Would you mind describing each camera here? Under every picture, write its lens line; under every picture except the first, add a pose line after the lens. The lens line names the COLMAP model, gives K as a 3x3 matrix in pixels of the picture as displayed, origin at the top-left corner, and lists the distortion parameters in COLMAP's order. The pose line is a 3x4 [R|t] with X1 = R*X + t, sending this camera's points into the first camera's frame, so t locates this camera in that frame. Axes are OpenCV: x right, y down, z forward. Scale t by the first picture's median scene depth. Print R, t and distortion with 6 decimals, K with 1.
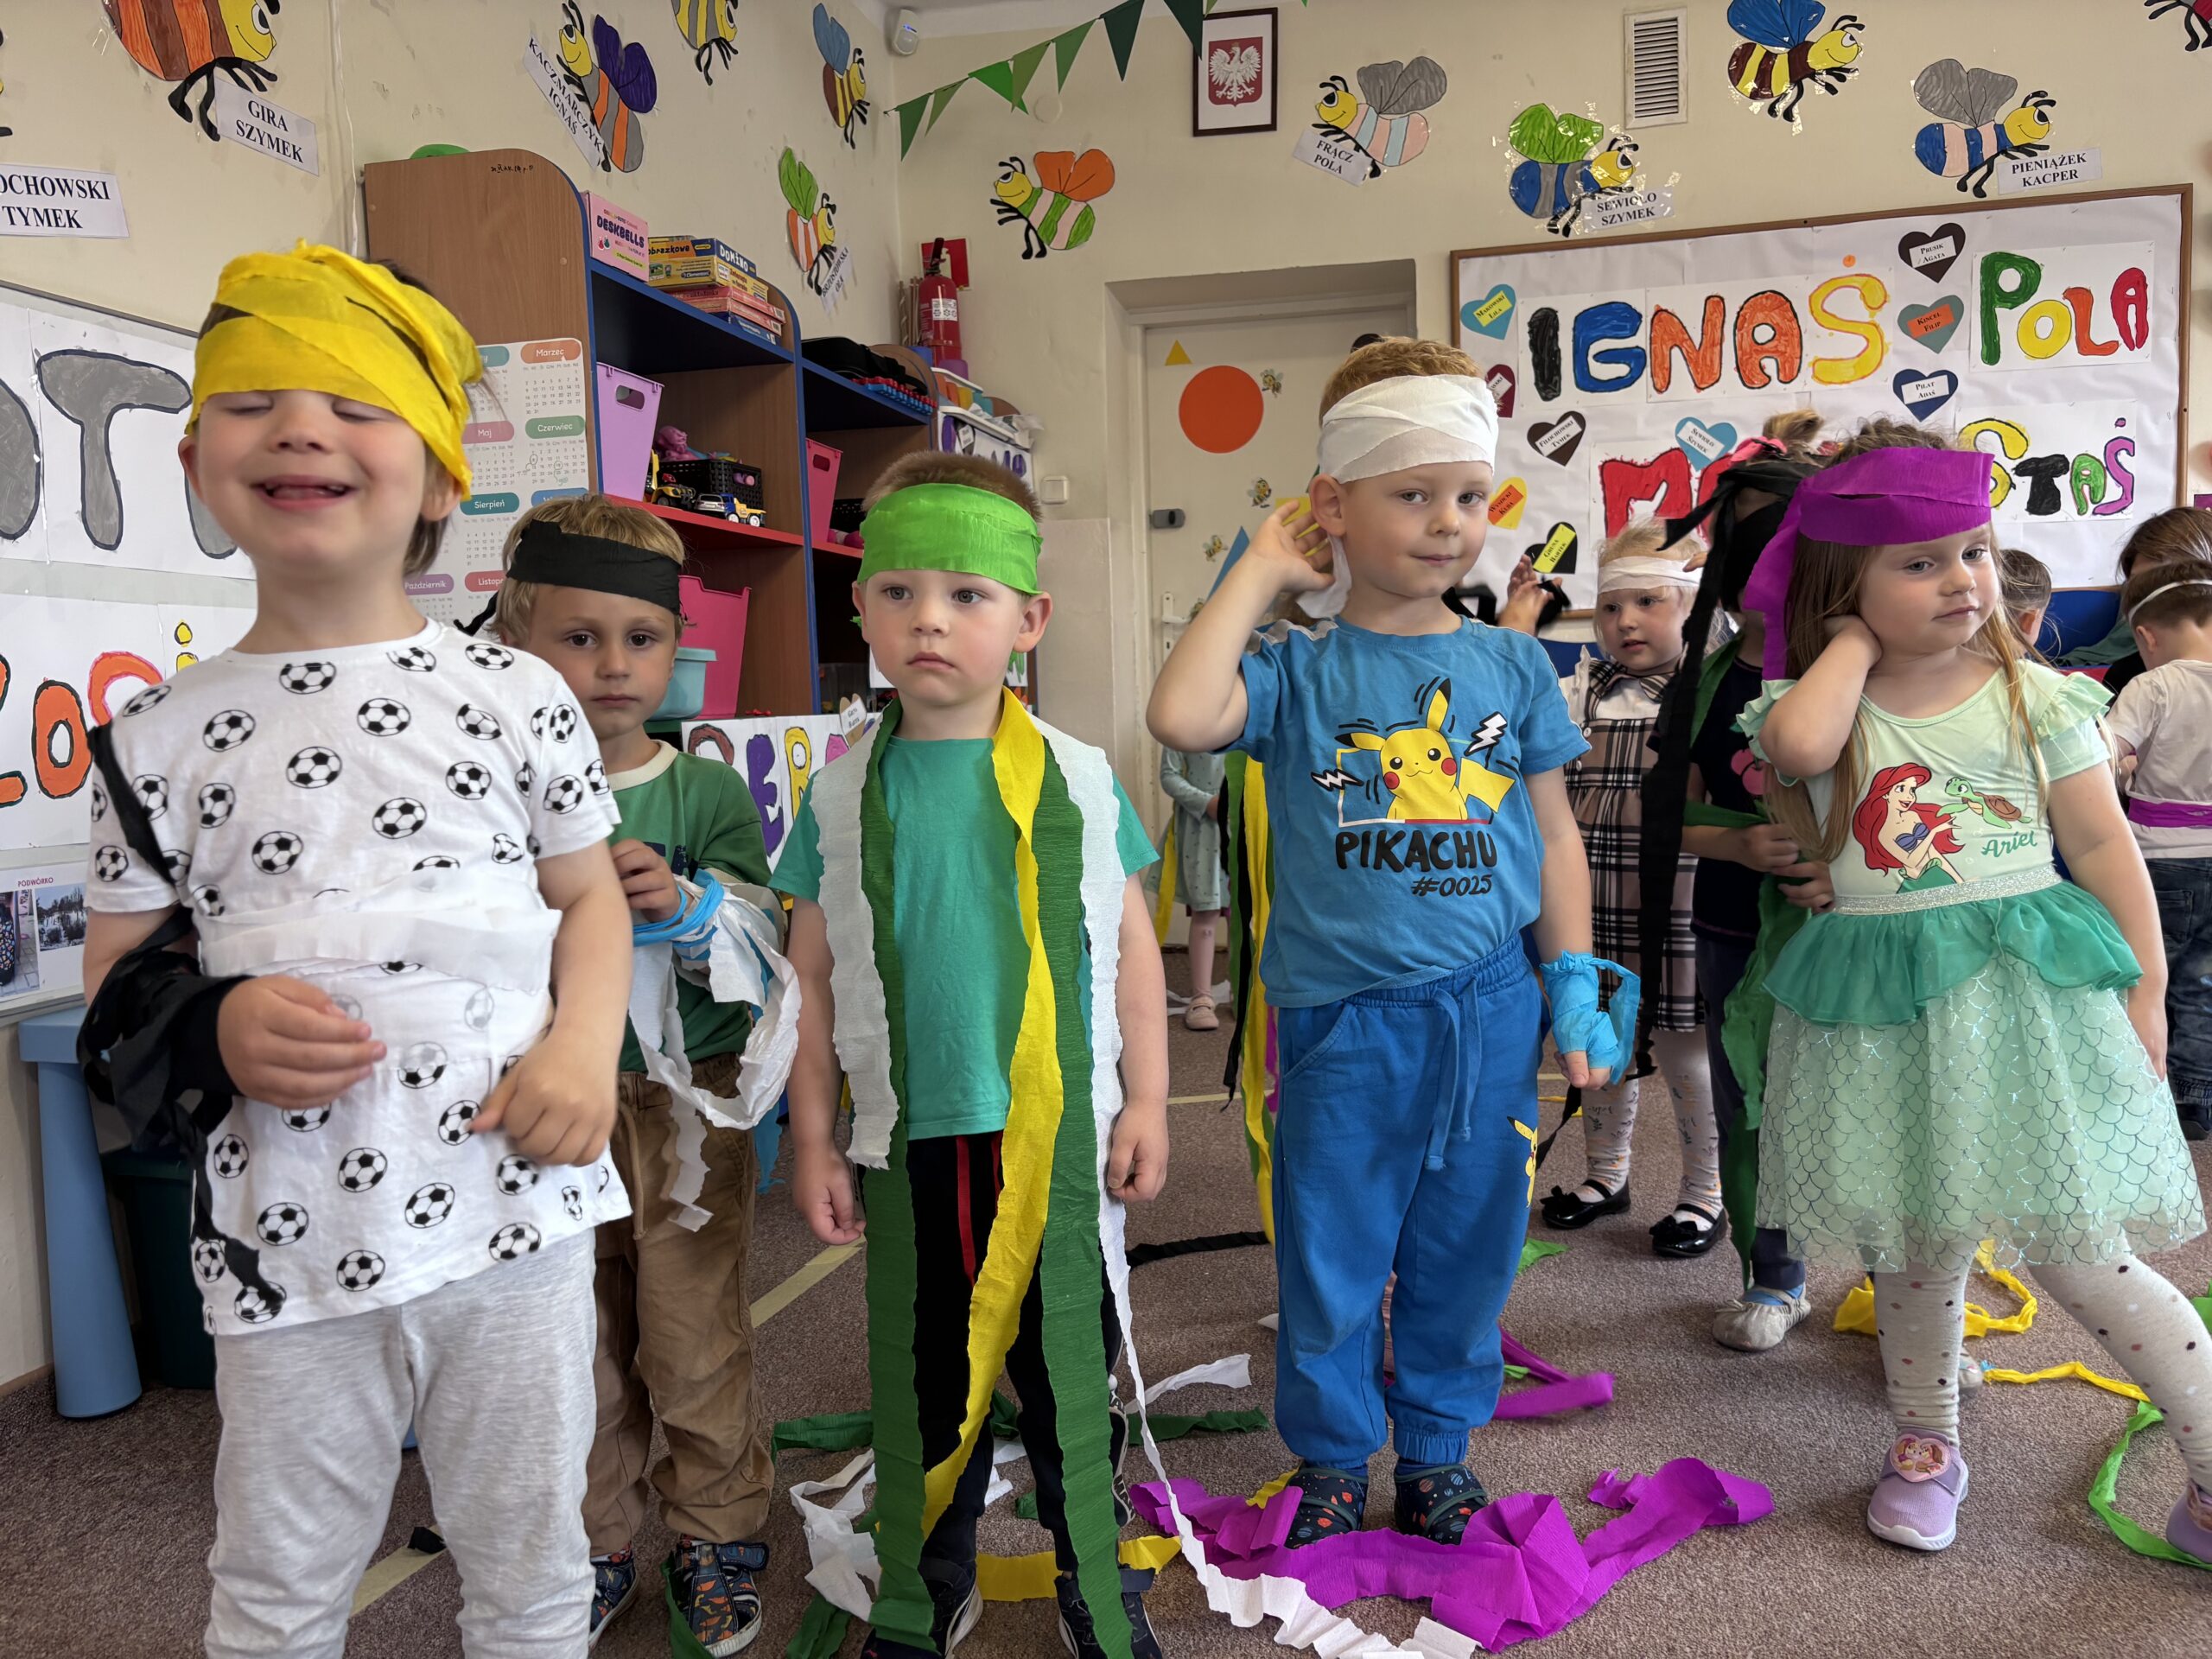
lens RADIAL K [[1674.0, 0, 1116.0], [0, 1674.0, 840.0], [0, 0, 1]] dist [0.042162, -0.052557]
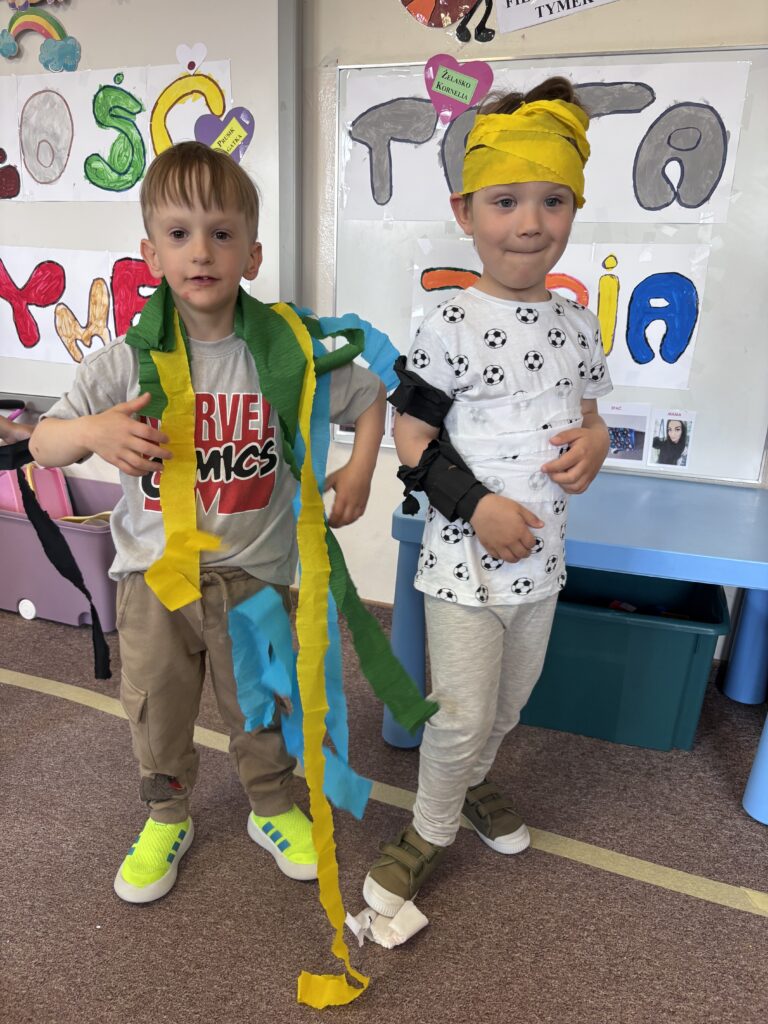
lens RADIAL K [[775.0, 0, 388.8], [0, 775.0, 514.3], [0, 0, 1]] dist [0.042162, -0.052557]
pose [[-0.080897, 0.306049, -0.948572, 0.130361], [-0.116515, 0.942263, 0.313950, -0.053756], [0.989889, 0.135921, -0.040567, 0.439150]]
